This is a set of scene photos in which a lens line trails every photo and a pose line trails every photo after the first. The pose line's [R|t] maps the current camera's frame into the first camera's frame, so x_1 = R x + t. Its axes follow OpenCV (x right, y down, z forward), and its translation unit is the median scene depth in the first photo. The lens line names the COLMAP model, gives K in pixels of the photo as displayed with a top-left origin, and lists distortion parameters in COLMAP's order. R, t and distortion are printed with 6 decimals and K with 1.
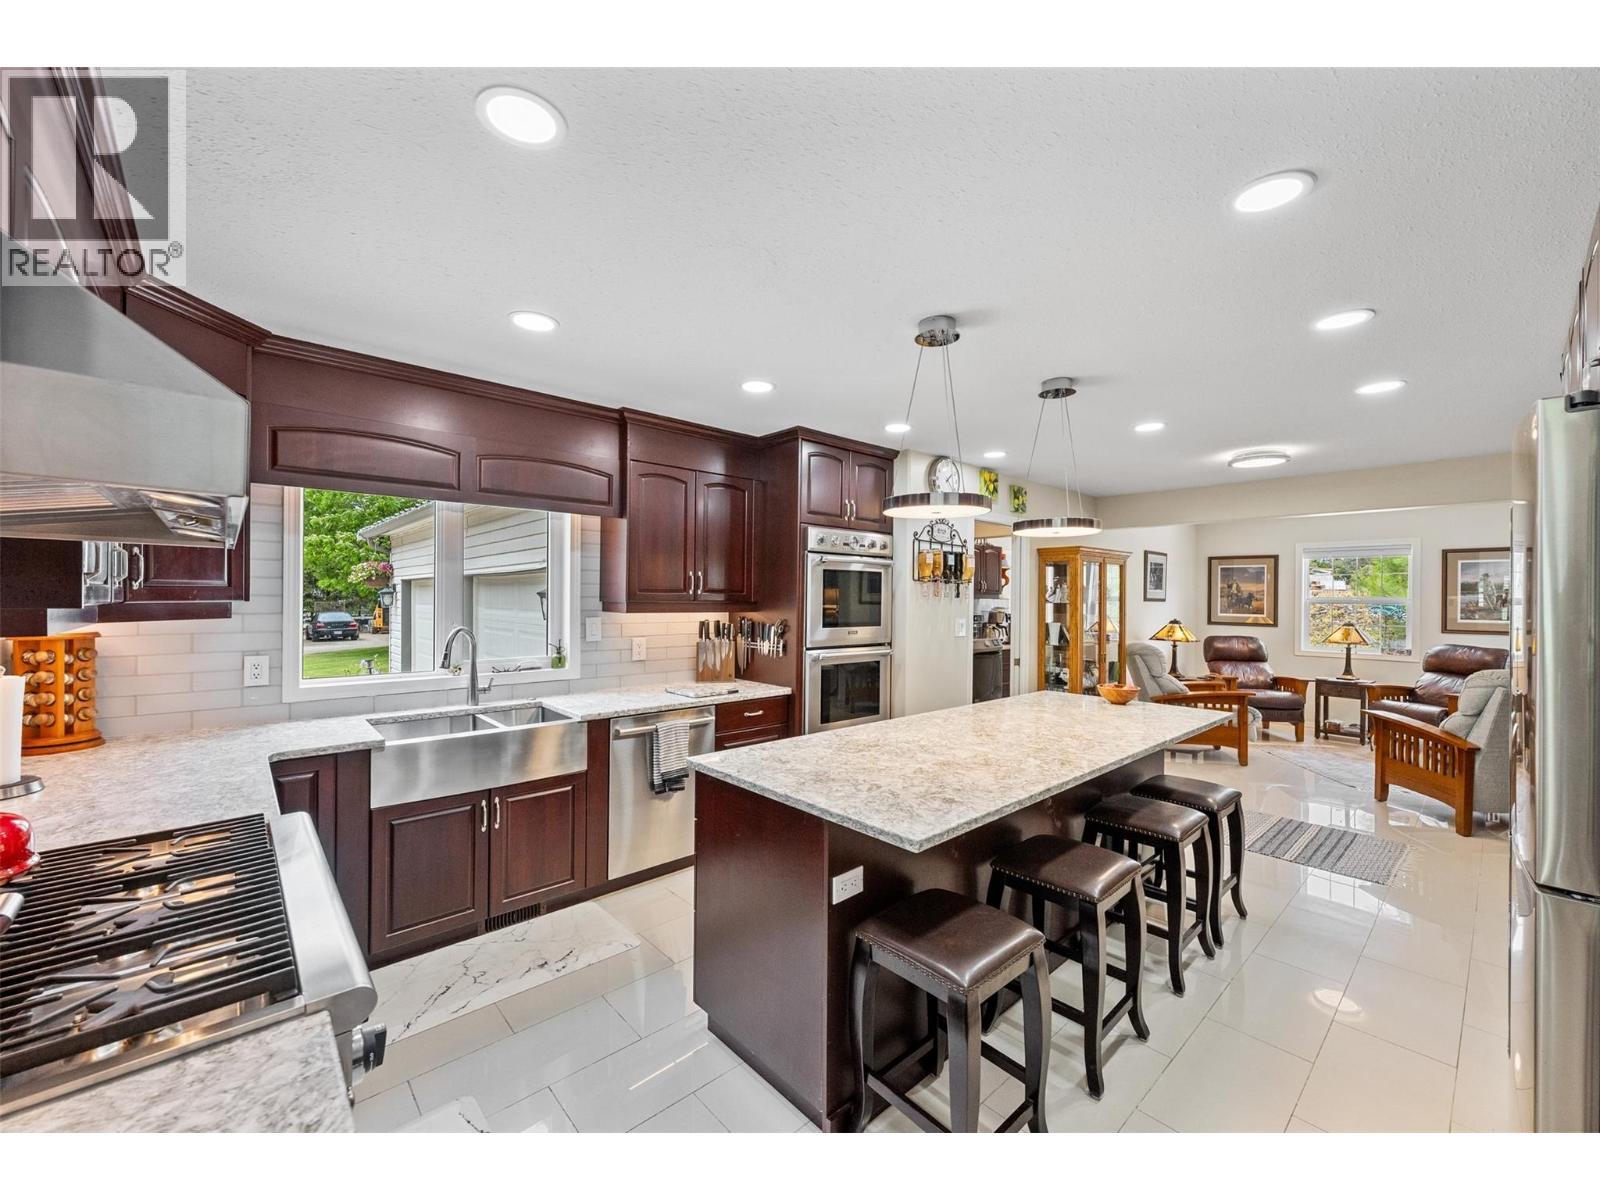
lens RADIAL K [[640.9, 0, 800.0], [0, 640.9, 600.0], [0, 0, 1]] dist [0.000354, -0.000004]
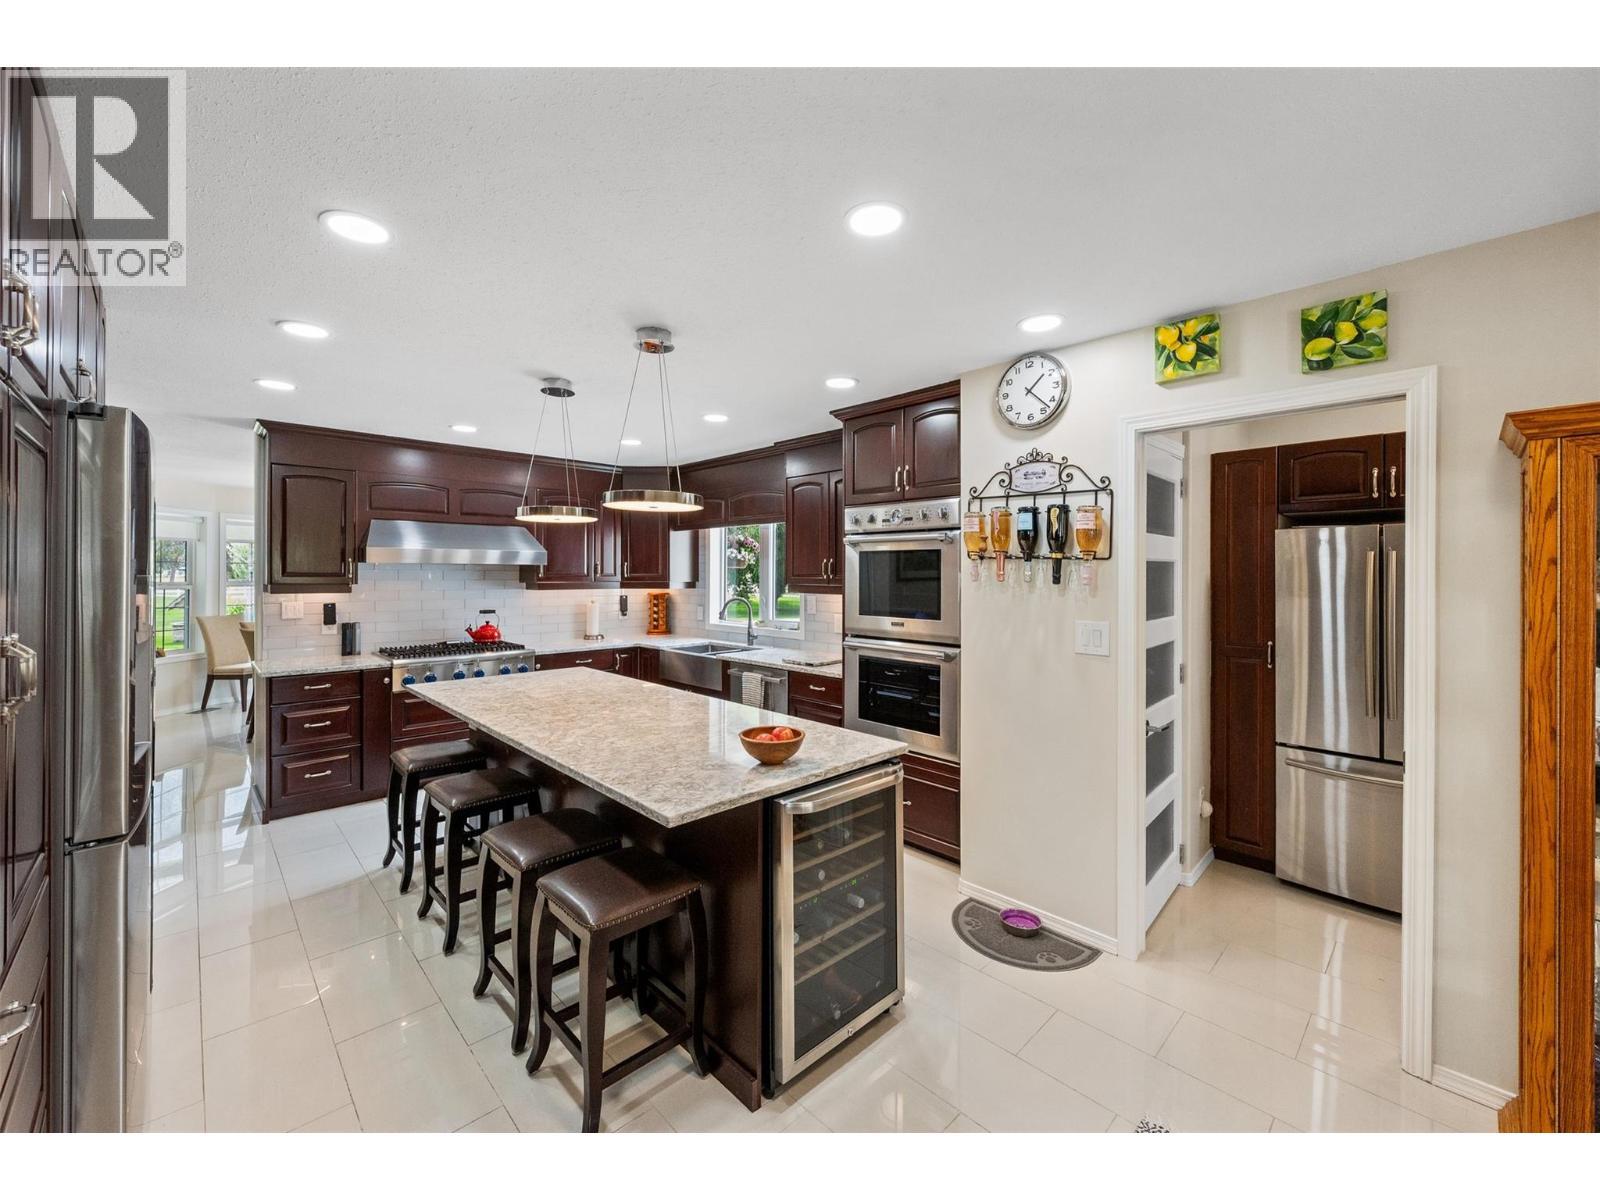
lens RADIAL K [[629.6, 0, 801.4], [0, 629.6, 573.7], [0, 0, 1]] dist [-0.000232, -0.000077]
pose [[0.051022, -0.007357, -0.998670, 0.858597], [-0.004947, 0.999959, -0.007619, -0.007482], [0.998685, 0.005330, 0.050983, 0.794177]]
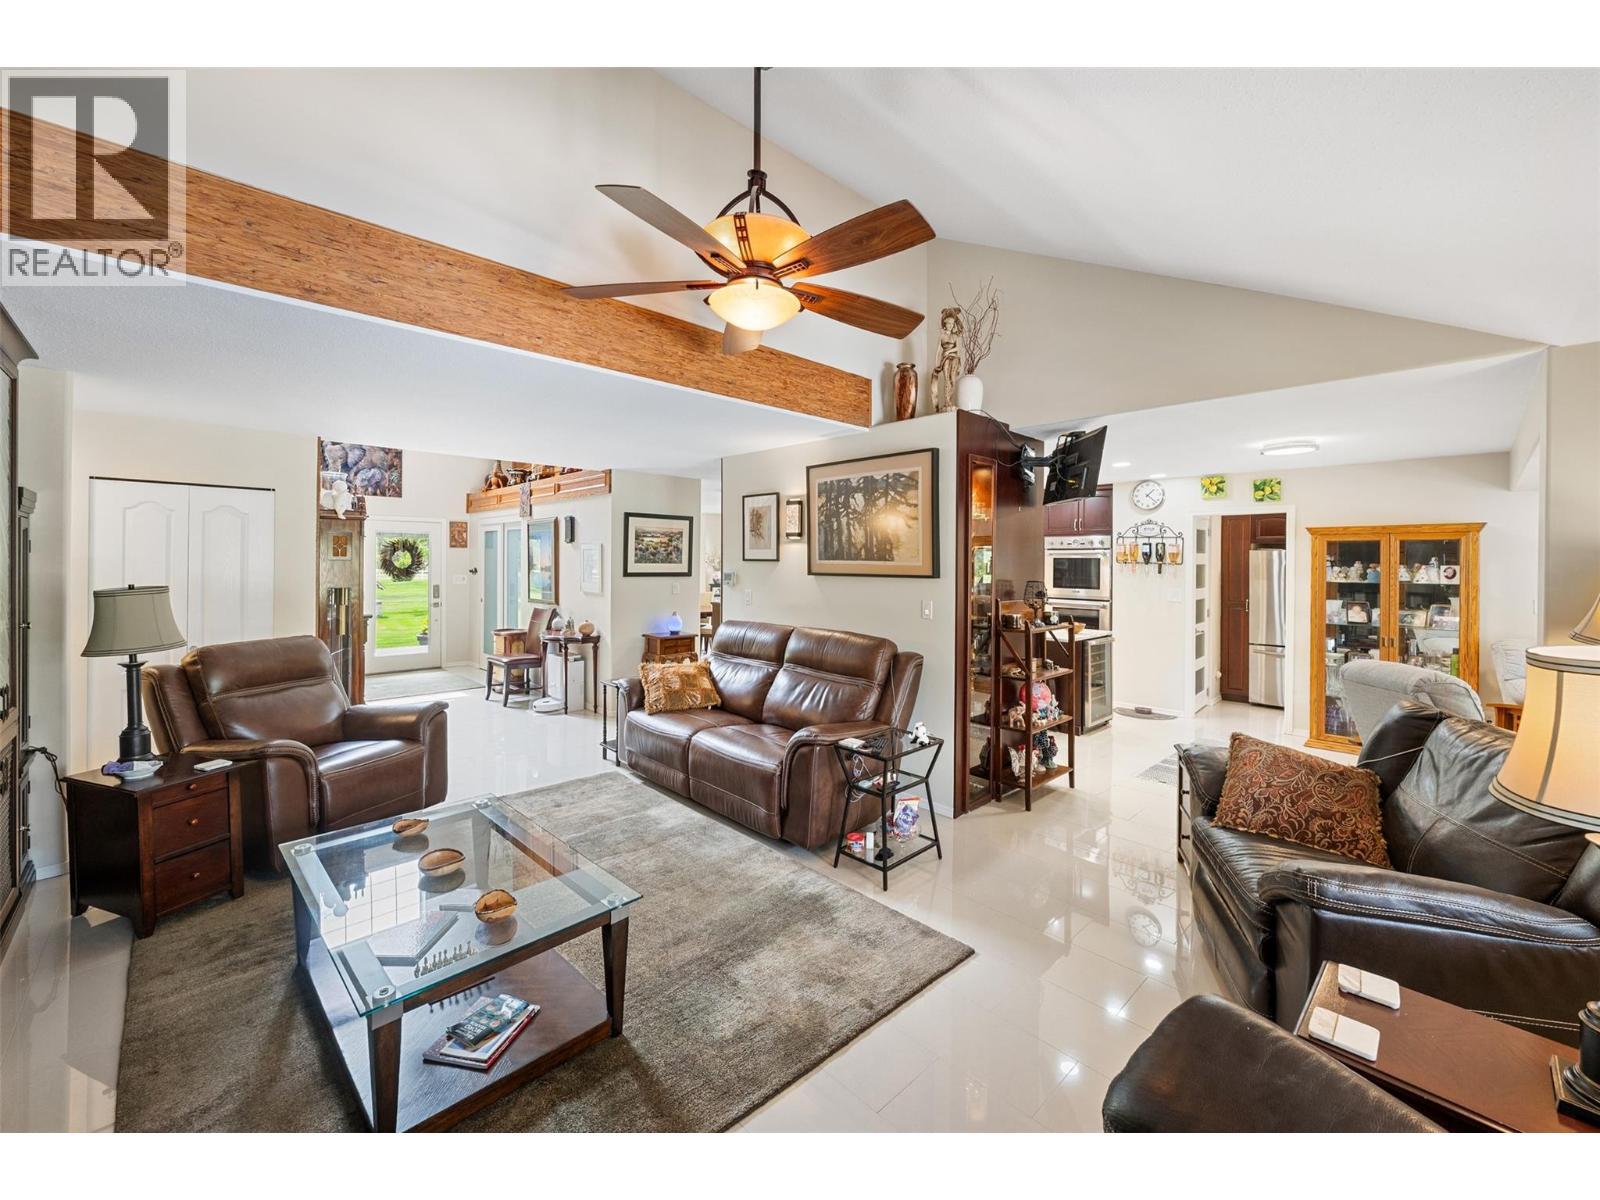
lens RADIAL K [[665.9, 0, 743.9], [0, 665.9, 563.0], [0, 0, 1]] dist [-0.028070, 0.000026]
pose [[0.007826, -0.001963, -0.999967, 1.848990], [-0.003106, 0.999993, -0.001987, -0.024149], [0.999965, 0.003121, 0.007820, 0.051772]]
